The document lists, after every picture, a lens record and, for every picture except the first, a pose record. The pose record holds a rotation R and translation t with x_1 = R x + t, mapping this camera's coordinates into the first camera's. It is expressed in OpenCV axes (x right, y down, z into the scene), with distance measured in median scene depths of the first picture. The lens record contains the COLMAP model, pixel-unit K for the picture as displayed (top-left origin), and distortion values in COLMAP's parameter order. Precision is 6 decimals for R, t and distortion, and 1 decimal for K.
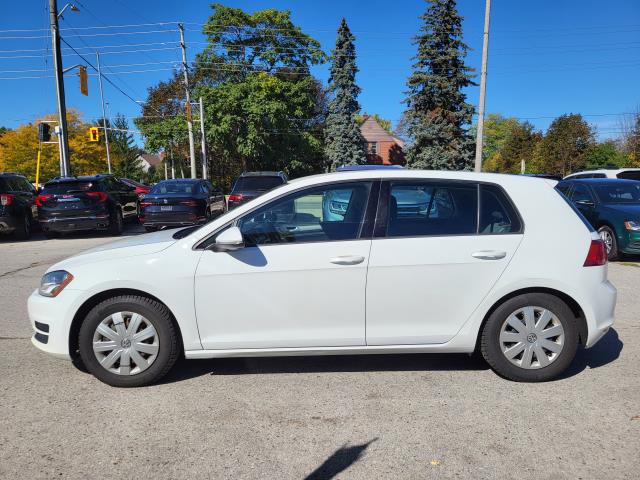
lens RADIAL K [[480.3, 0, 322.4], [0, 480.3, 241.7], [0, 0, 1]] dist [0.061148, -0.038162]
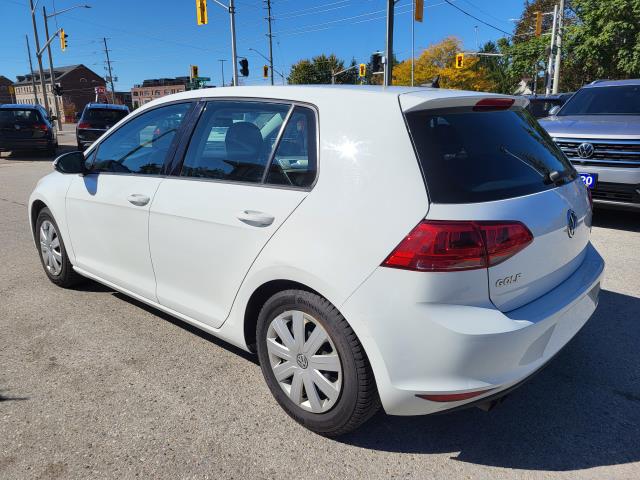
lens RADIAL K [[480.3, 0, 322.4], [0, 480.3, 241.7], [0, 0, 1]] dist [0.061148, -0.038162]
pose [[0.728218, 0.176953, -0.662107, 0.283956], [-0.080594, 0.981500, 0.173672, -0.020221], [0.680590, -0.073109, 0.729007, 0.200506]]
